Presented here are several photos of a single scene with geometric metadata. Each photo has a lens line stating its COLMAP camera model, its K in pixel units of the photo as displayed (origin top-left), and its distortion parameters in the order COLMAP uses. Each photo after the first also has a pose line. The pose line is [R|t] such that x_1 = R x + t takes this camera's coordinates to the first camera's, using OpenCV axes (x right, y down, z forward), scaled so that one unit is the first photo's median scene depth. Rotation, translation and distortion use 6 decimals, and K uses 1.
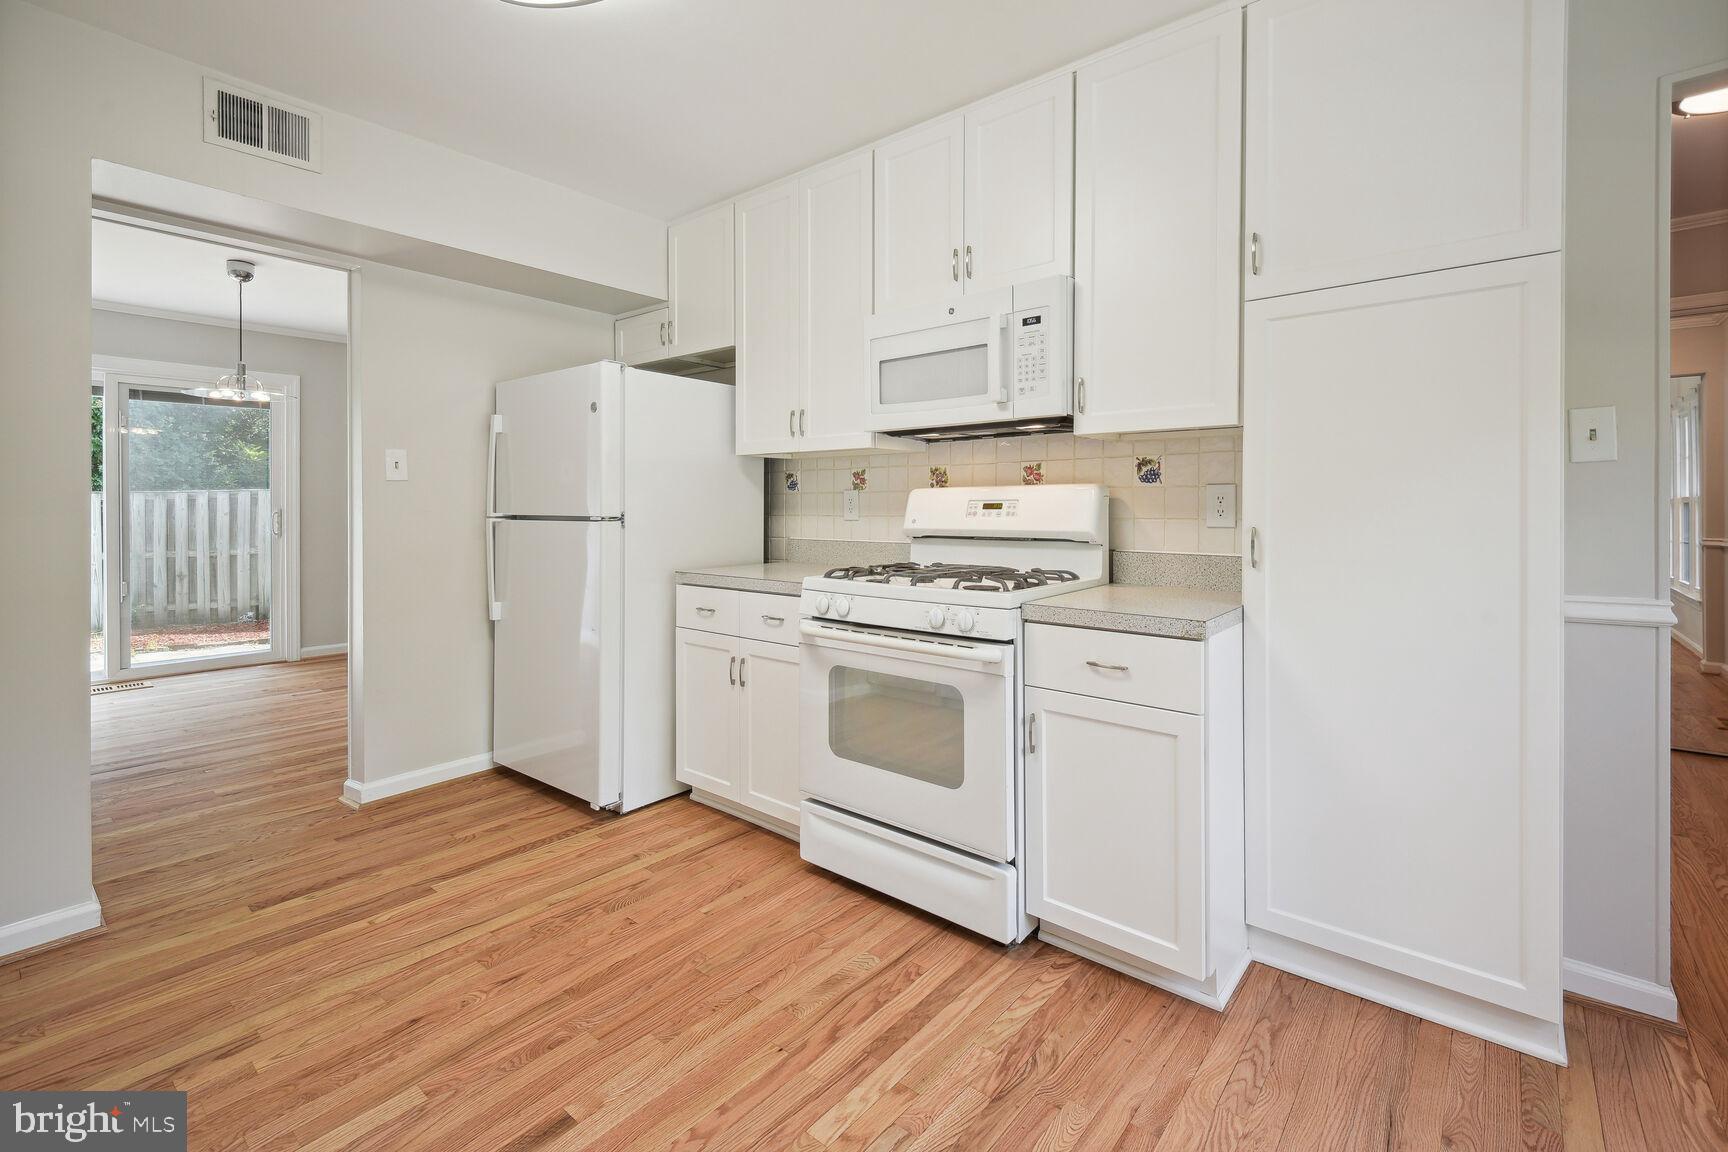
lens RADIAL K [[760.7, 0, 927.3], [0, 760.7, 507.5], [0, 0, 1]] dist [0.042506, -0.020128]
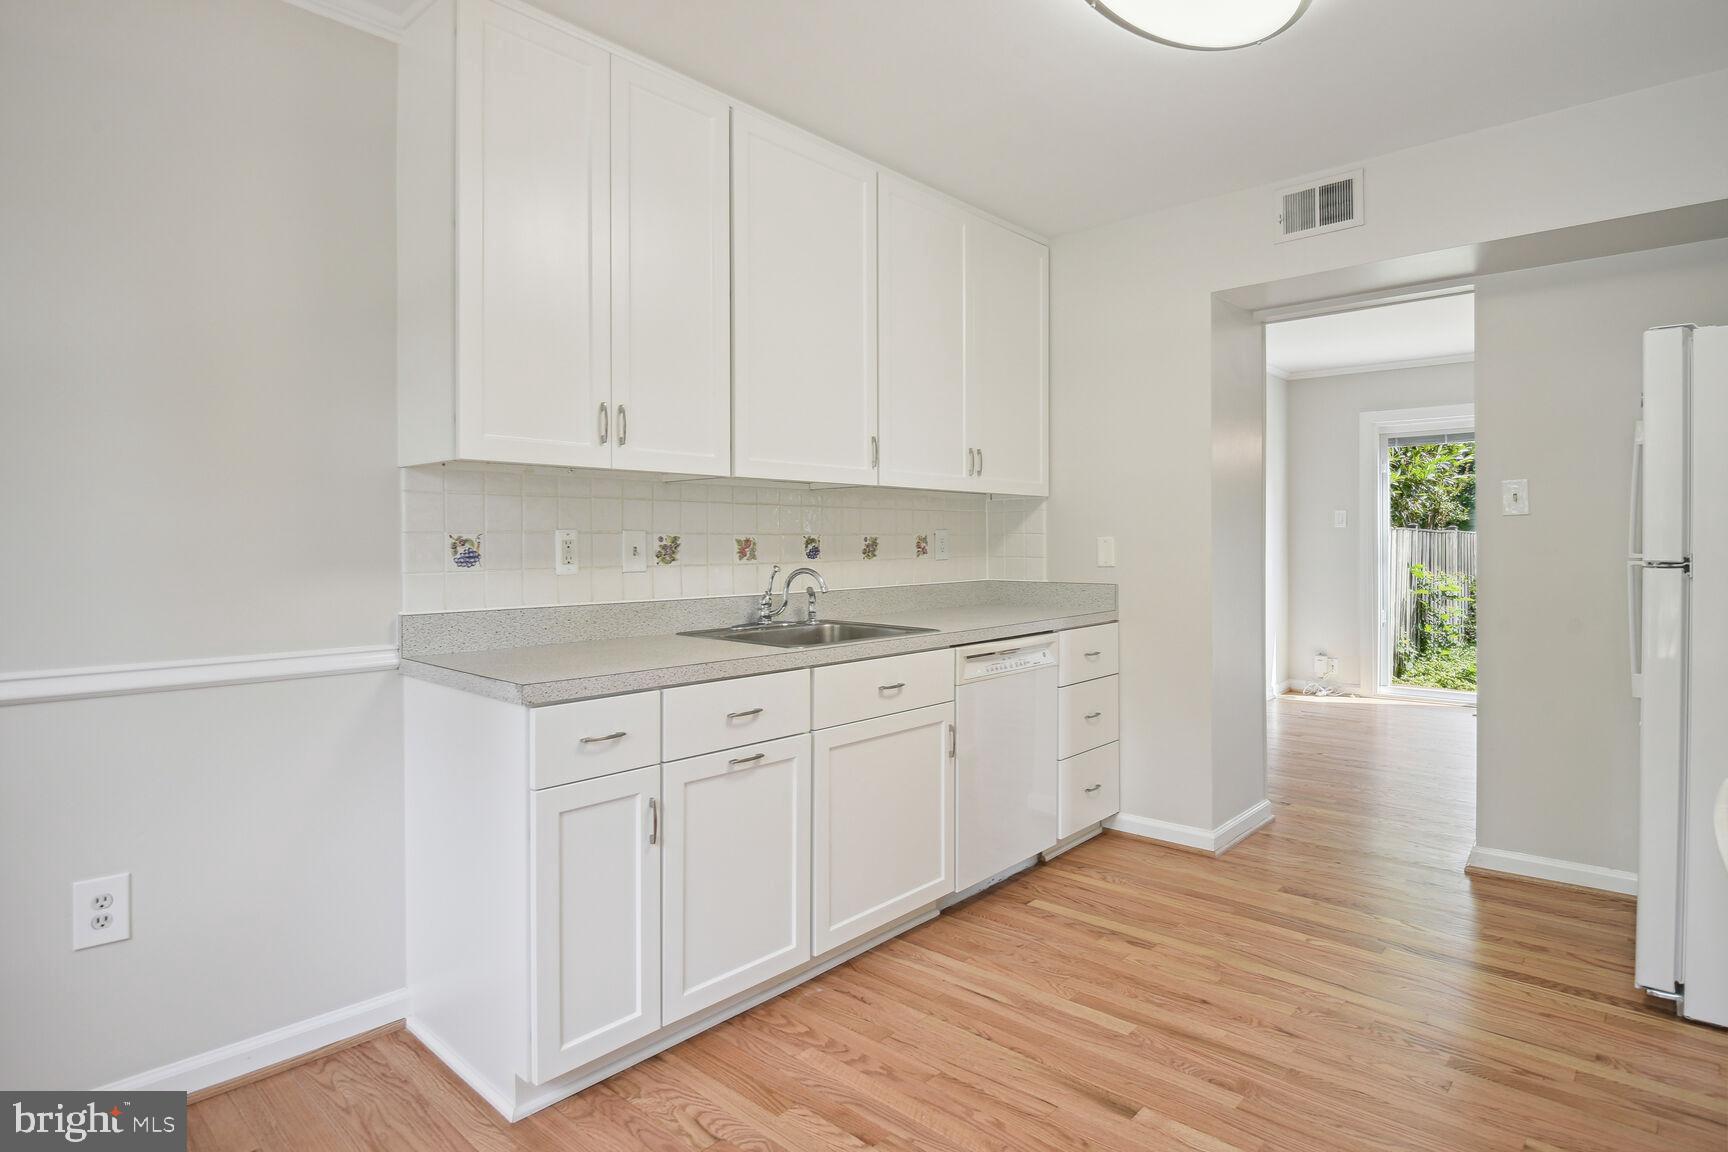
lens RADIAL K [[911.3, 0, 858.8], [0, 911.3, 544.5], [0, 0, 1]] dist [0.032376, -0.033210]
pose [[-0.083035, 0.003947, -0.996539, 0.507759], [0.001410, 0.999992, 0.003843, -0.007930], [0.996546, -0.001085, -0.083040, 0.434570]]
